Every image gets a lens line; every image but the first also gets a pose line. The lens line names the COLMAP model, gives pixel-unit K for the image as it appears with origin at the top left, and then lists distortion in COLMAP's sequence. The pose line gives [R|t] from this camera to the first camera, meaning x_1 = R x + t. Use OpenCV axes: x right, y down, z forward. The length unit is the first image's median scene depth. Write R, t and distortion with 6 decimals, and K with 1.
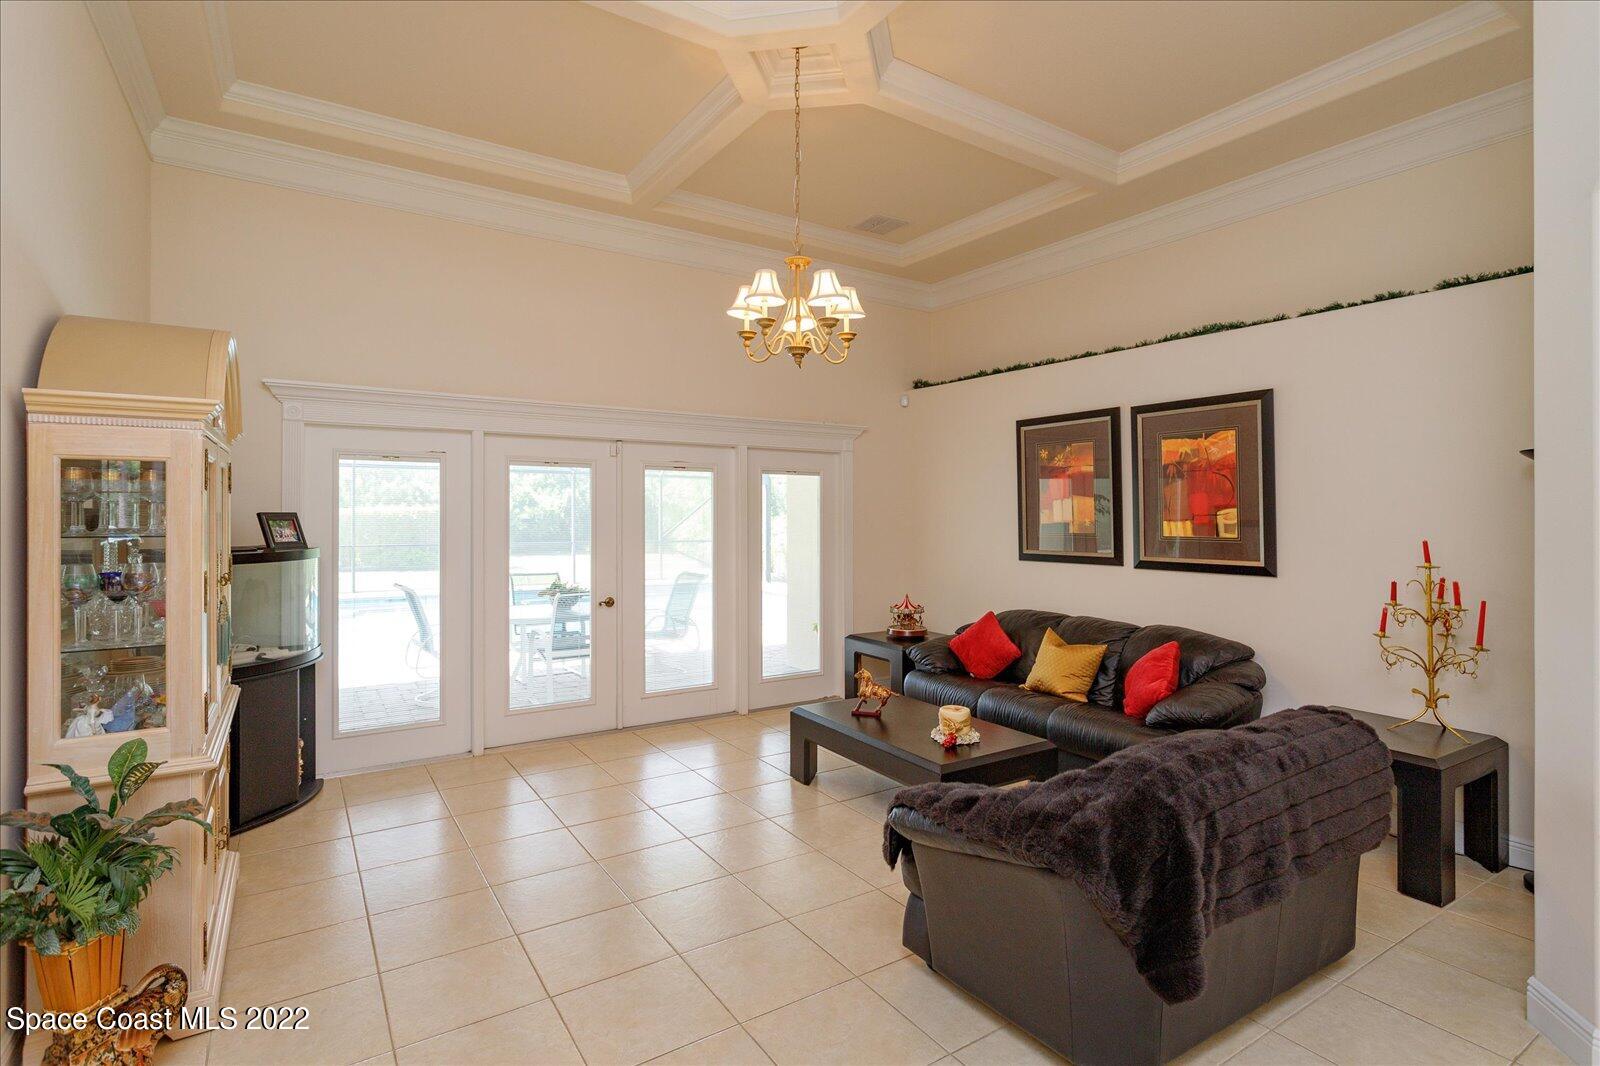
lens RADIAL K [[779.9, 0, 801.1], [0, 779.9, 522.1], [0, 0, 1]] dist [0.008199, -0.000462]
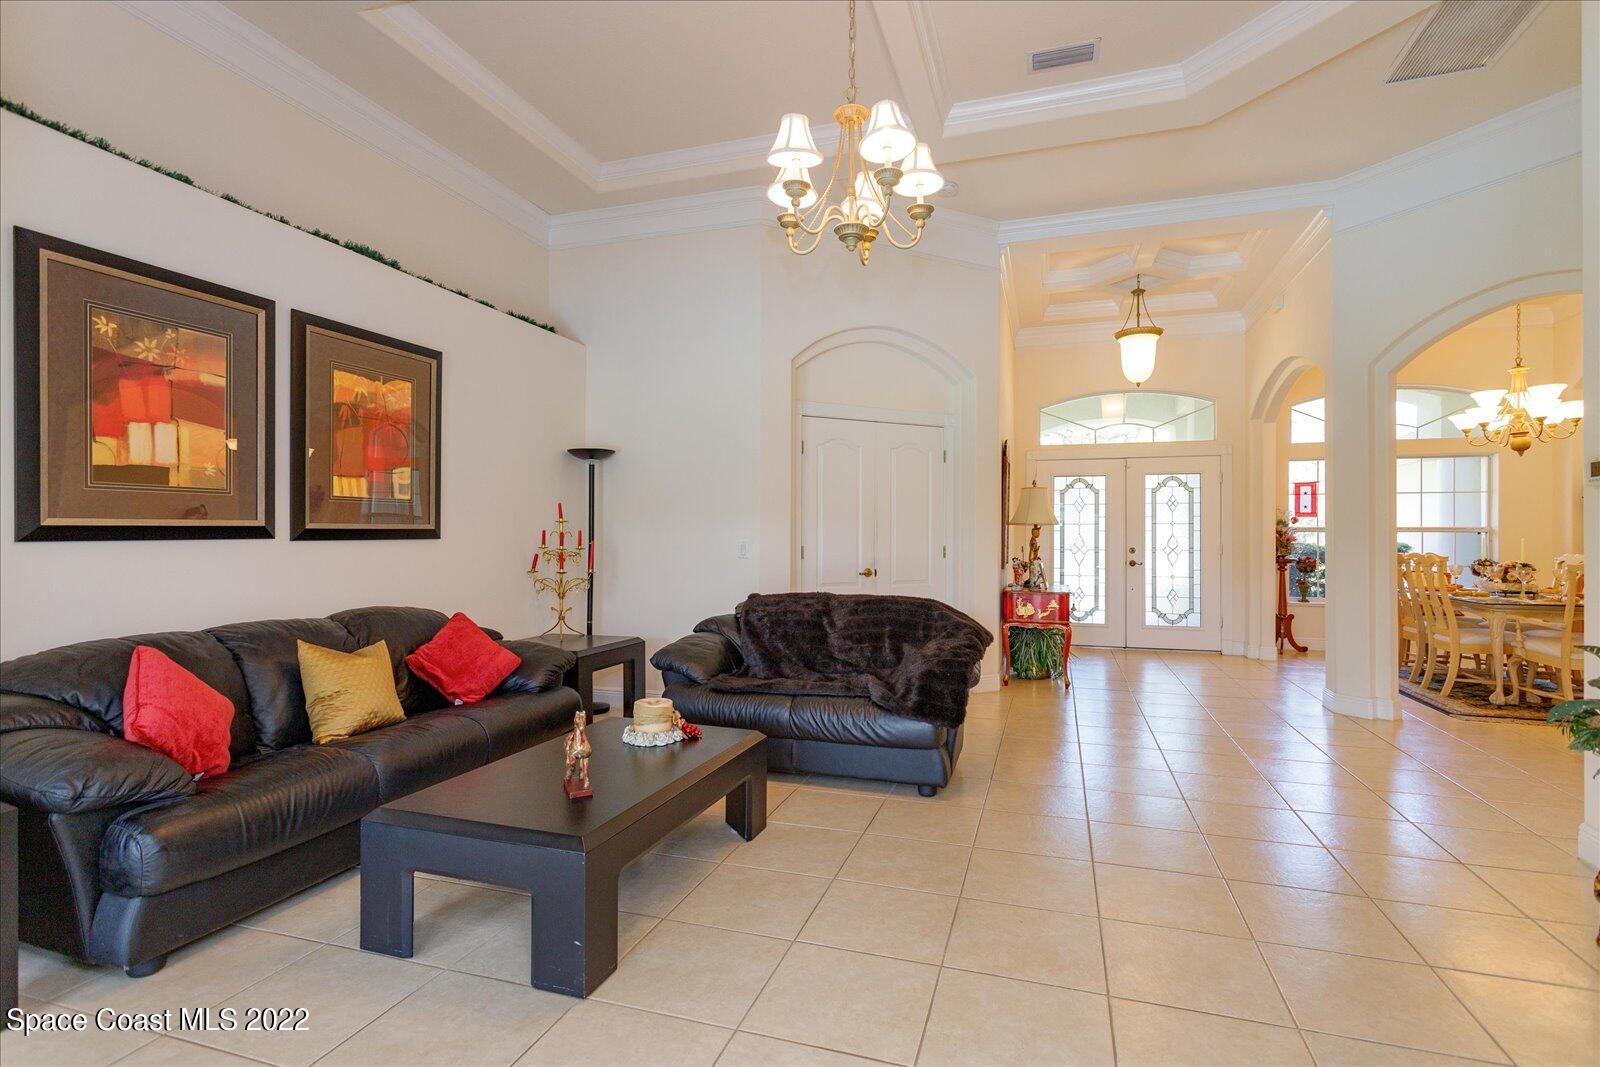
lens RADIAL K [[779.9, 0, 808.6], [0, 779.9, 523.1], [0, 0, 1]] dist [0.008199, -0.000462]
pose [[-0.641153, -0.000064, 0.767413, -0.431629], [-0.003701, 0.999989, -0.003009, 0.046342], [-0.767404, -0.004769, -0.641146, 1.156811]]
